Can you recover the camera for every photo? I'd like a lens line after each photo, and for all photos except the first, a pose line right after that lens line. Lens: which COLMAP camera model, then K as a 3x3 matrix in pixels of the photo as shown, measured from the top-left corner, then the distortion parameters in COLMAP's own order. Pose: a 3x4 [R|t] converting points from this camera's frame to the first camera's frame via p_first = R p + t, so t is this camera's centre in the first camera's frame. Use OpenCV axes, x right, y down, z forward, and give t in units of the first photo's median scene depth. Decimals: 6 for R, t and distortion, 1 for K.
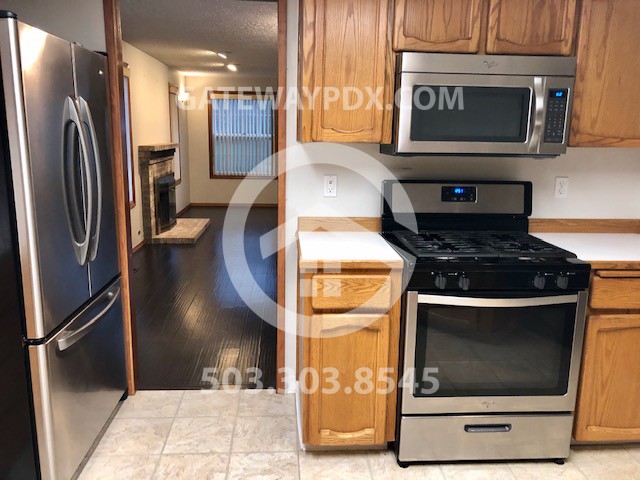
lens RADIAL K [[531.5, 0, 320.4], [0, 531.5, 239.9], [0, 0, 1]] dist [0.018106, -0.011547]
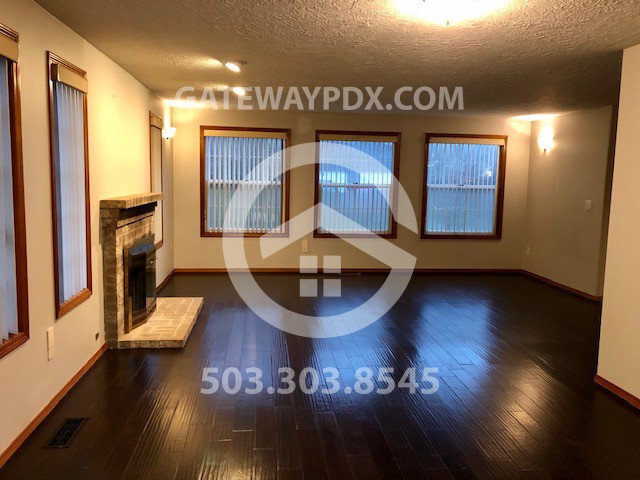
lens RADIAL K [[531.5, 0, 320.7], [0, 531.5, 238.0], [0, 0, 1]] dist [0.018106, -0.011547]
pose [[0.999277, -0.001368, 0.037995, -0.083705], [0.004567, 0.996435, -0.084242, -0.064639], [-0.037744, 0.084355, 0.995721, 0.298402]]
